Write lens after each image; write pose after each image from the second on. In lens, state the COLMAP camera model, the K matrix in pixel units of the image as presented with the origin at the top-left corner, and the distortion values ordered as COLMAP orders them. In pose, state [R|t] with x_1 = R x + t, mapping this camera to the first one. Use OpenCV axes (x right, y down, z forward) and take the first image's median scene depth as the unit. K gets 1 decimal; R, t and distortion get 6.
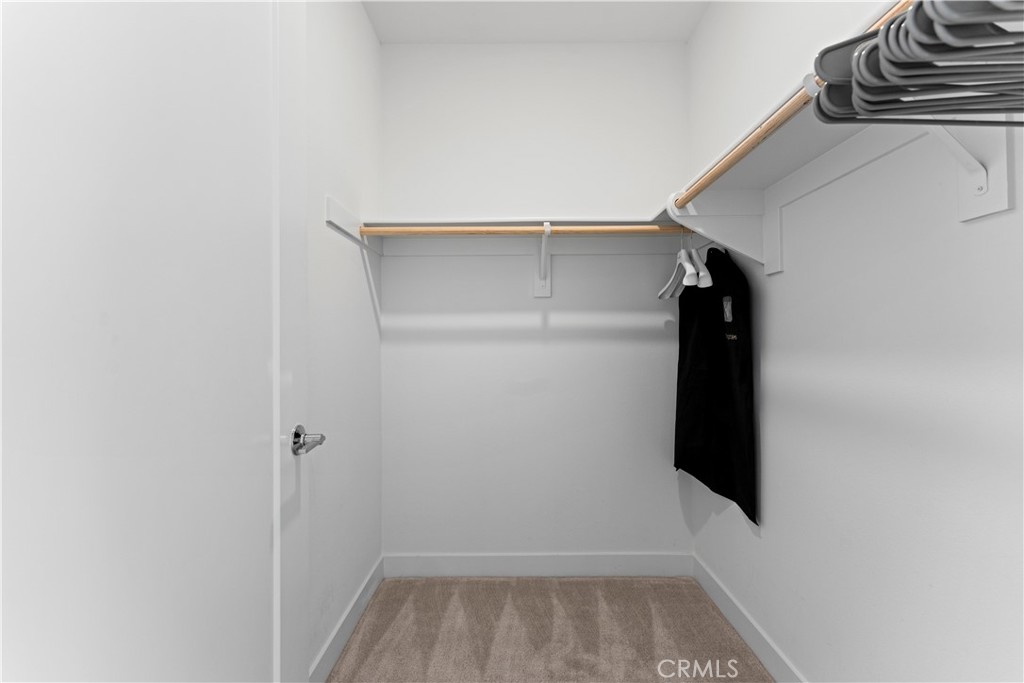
lens RADIAL K [[418.5, 0, 515.6], [0, 418.5, 339.3], [0, 0, 1]] dist [0.001223, -0.000247]
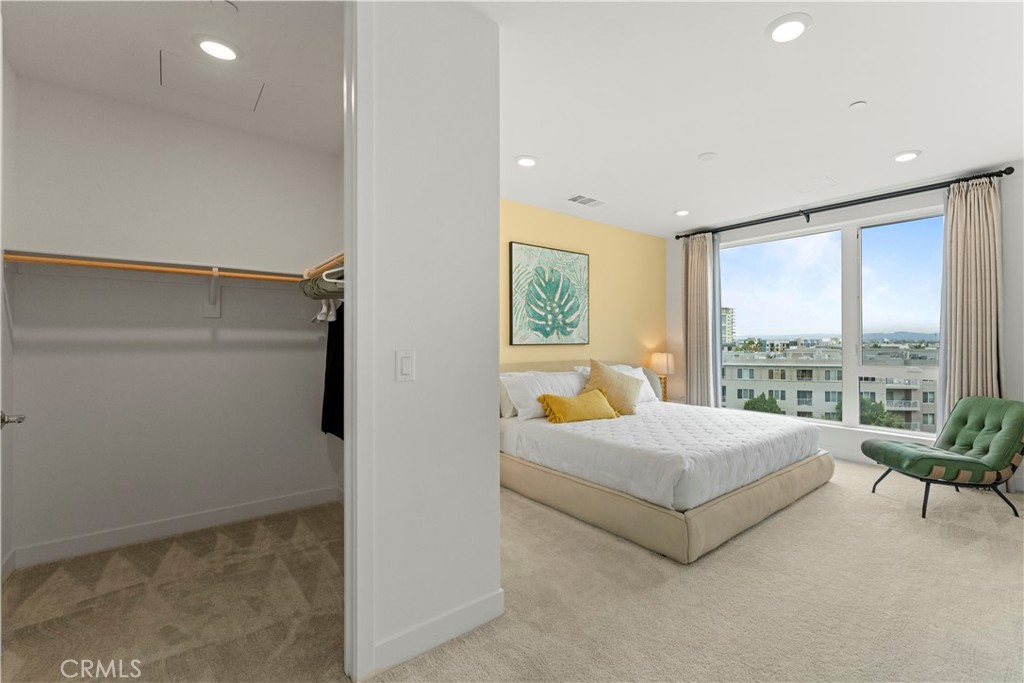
lens RADIAL K [[438.1, 0, 582.2], [0, 438.1, 337.0], [0, 0, 1]] dist [0.002778, 0.000631]
pose [[0.734657, 0.010984, 0.678350, -0.020133], [-0.005745, 0.999934, -0.009969, -0.036924], [-0.678415, 0.003426, 0.734671, -0.966450]]
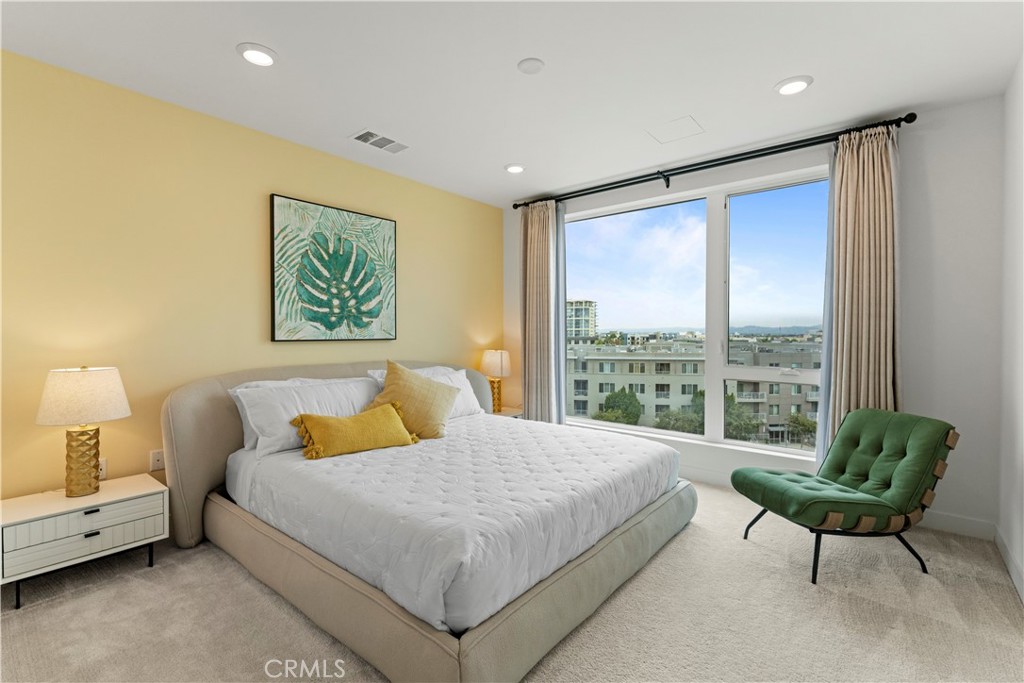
lens RADIAL K [[460.5, 0, 512.1], [0, 460.5, 338.2], [0, 0, 1]] dist [-0.000001, 0.000168]
pose [[0.623167, -0.000482, 0.782088, 0.518561], [-0.007980, 0.999944, 0.006974, -0.045710], [-0.782048, -0.010587, 0.623129, -0.770454]]
